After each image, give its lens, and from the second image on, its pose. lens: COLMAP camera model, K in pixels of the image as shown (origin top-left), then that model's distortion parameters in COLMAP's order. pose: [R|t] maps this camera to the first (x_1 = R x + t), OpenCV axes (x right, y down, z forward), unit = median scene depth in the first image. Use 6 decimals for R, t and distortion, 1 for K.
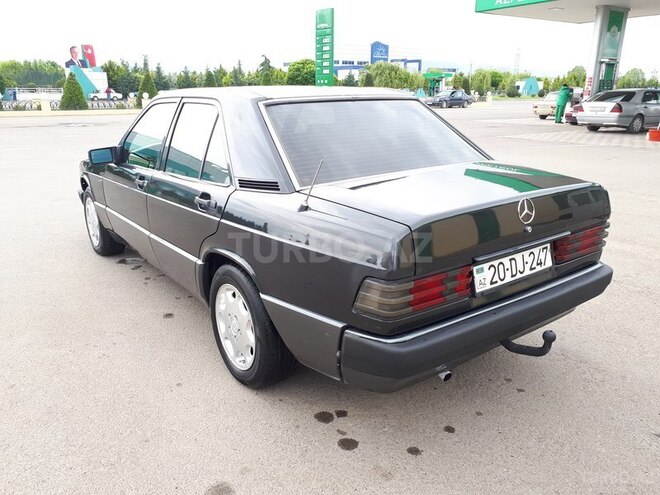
lens RADIAL K [[542.0, 0, 327.4], [0, 542.0, 252.8], [0, 0, 1]] dist [0.023470, -0.004572]
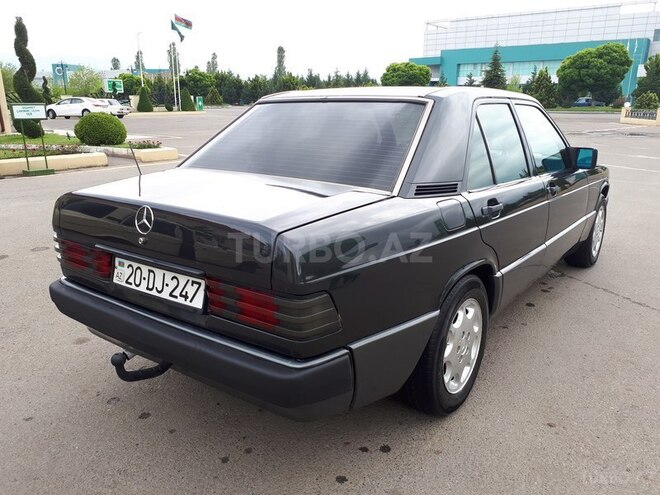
lens RADIAL K [[536.6, 0, 328.4], [0, 536.6, 261.6], [0, 0, 1]] dist [-0.000970, 0.009138]
pose [[0.291149, 0.279456, -0.914952, 0.965221], [-0.276242, 0.940204, 0.199266, -0.205811], [0.915927, 0.194732, 0.350937, 0.733397]]
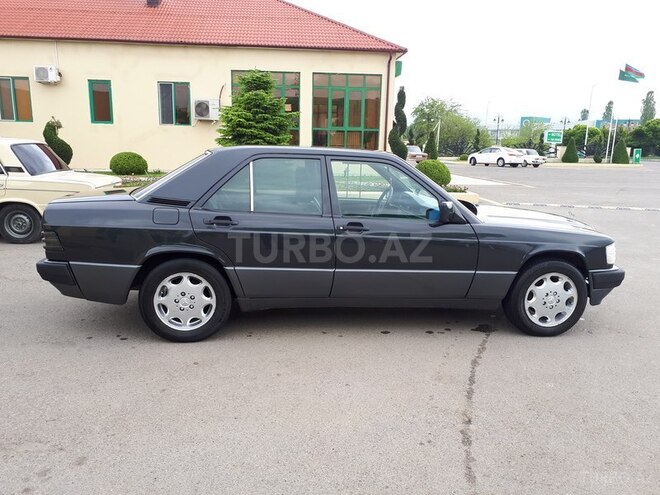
lens RADIAL K [[542.0, 0, 327.4], [0, 542.0, 252.8], [0, 0, 1]] dist [0.023470, -0.004572]
pose [[-0.494828, 0.162470, -0.853668, 1.266960], [-0.271105, 0.904474, 0.329285, -0.628153], [0.825620, 0.394373, -0.403513, 2.025084]]
